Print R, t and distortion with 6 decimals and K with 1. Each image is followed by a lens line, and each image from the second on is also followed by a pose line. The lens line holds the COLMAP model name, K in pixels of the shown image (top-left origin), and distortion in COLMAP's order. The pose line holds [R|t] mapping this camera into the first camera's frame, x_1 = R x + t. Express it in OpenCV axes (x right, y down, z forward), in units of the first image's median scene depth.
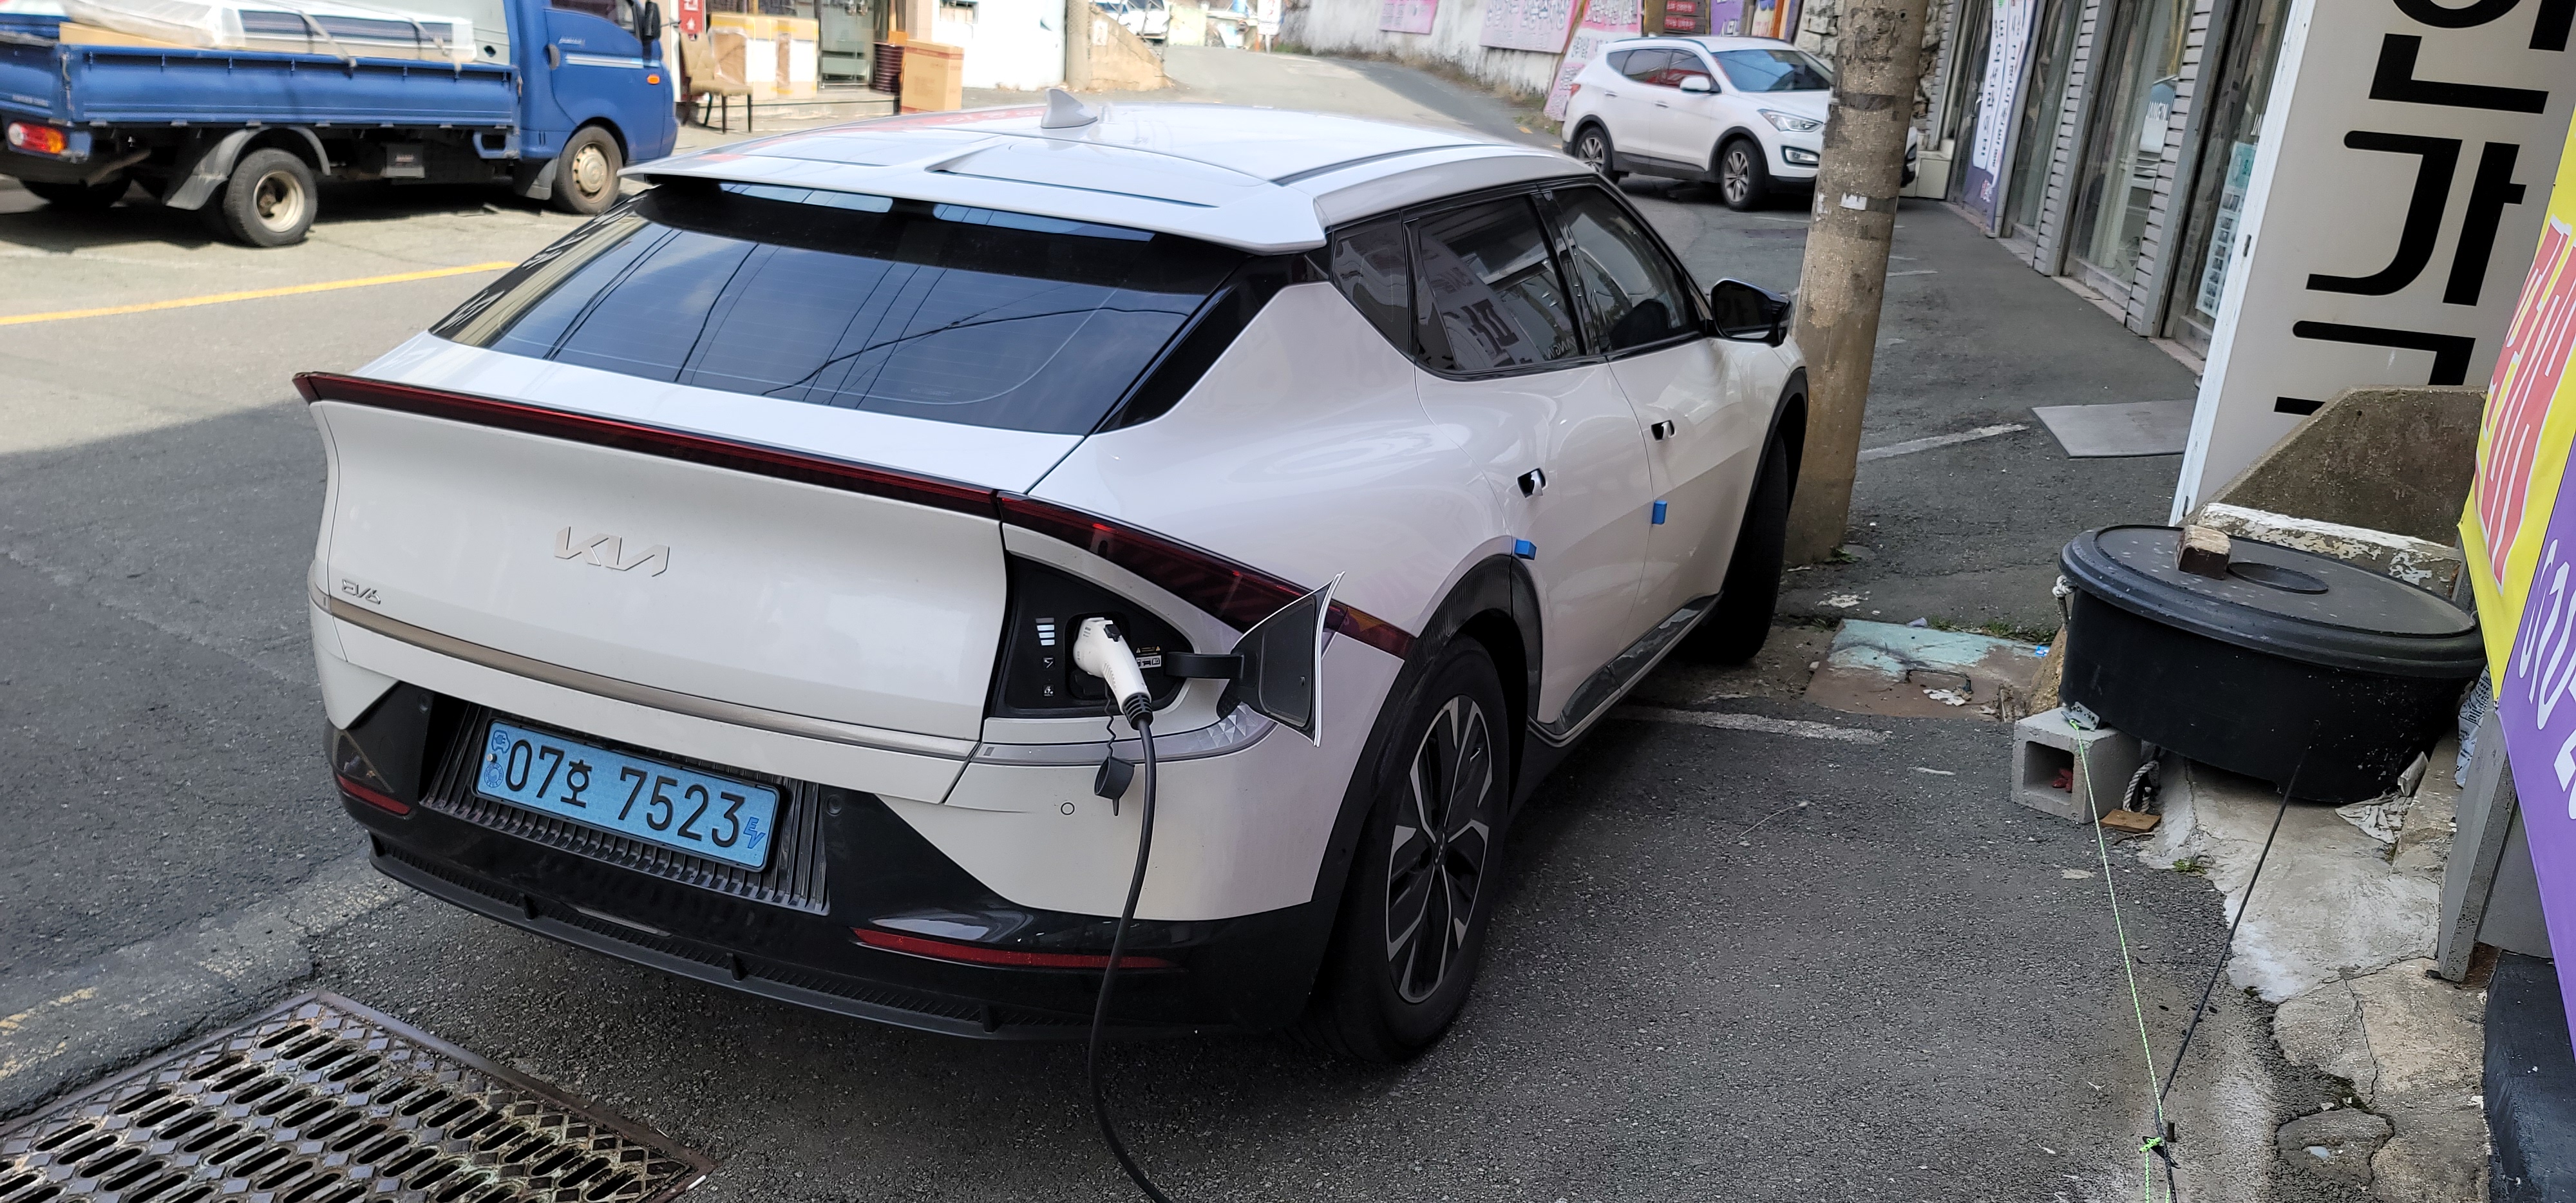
lens RADIAL K [[1905.8, 0, 1290.3], [0, 1905.8, 604.1], [0, 0, 1]] dist [0.058216, -0.032736]
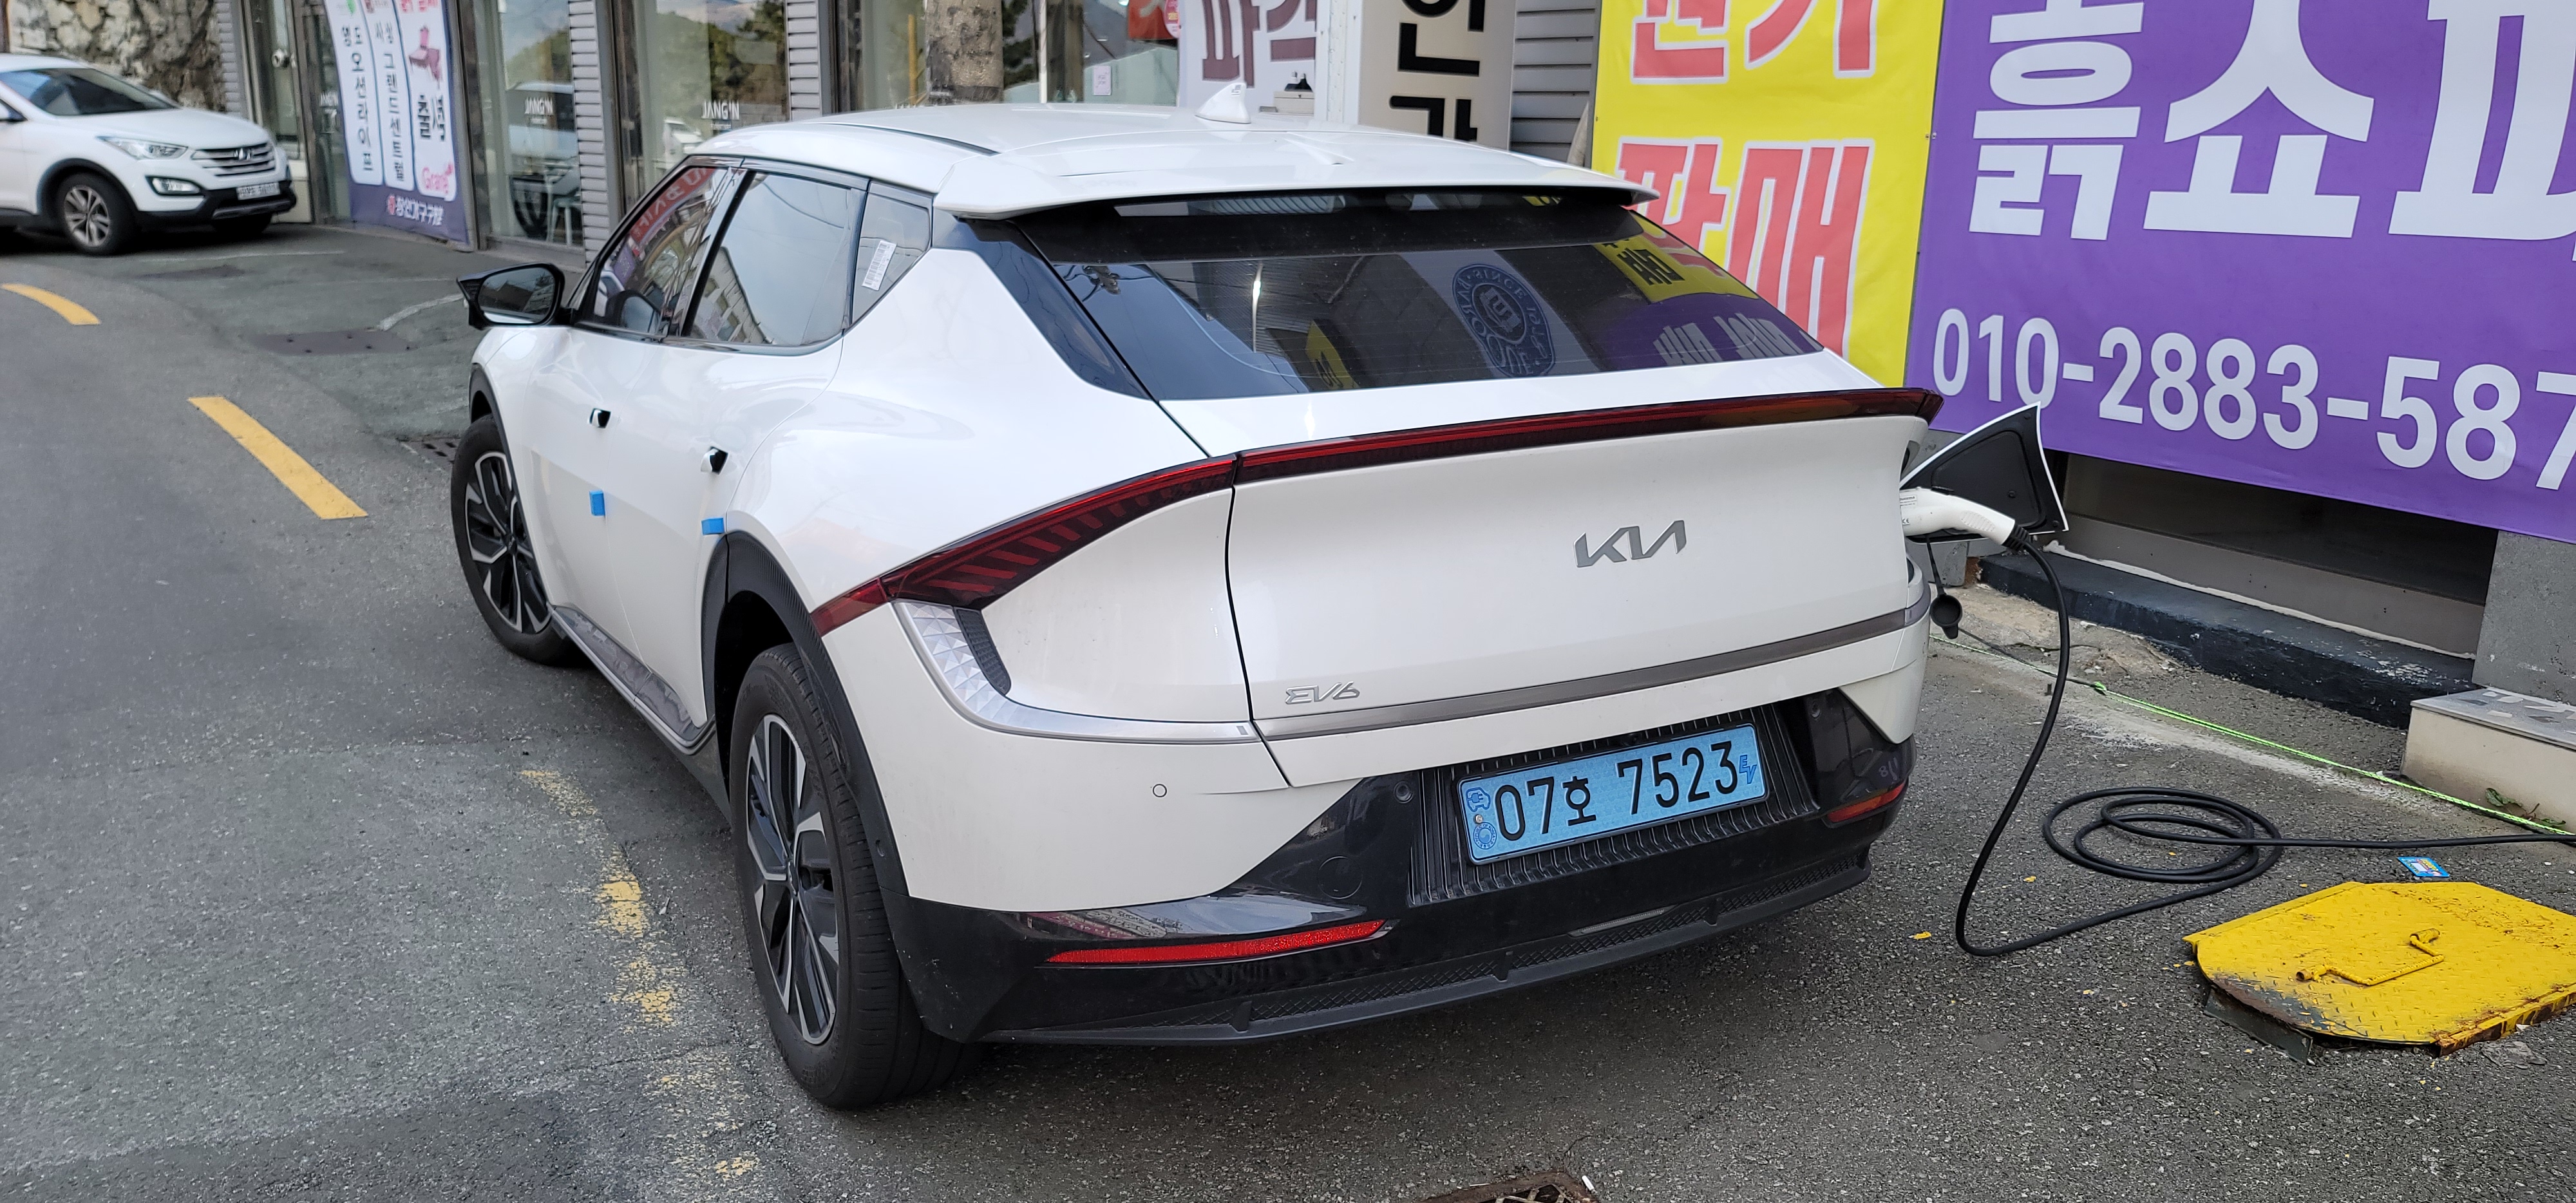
lens RADIAL K [[1905.8, 0, 1306.2], [0, 1905.8, 623.7], [0, 0, 1]] dist [0.058216, -0.032736]
pose [[0.574749, -0.261456, 0.775438, -1.141650], [0.260145, 0.956807, 0.129790, -0.147488], [-0.775879, 0.127130, 0.617940, 0.493659]]
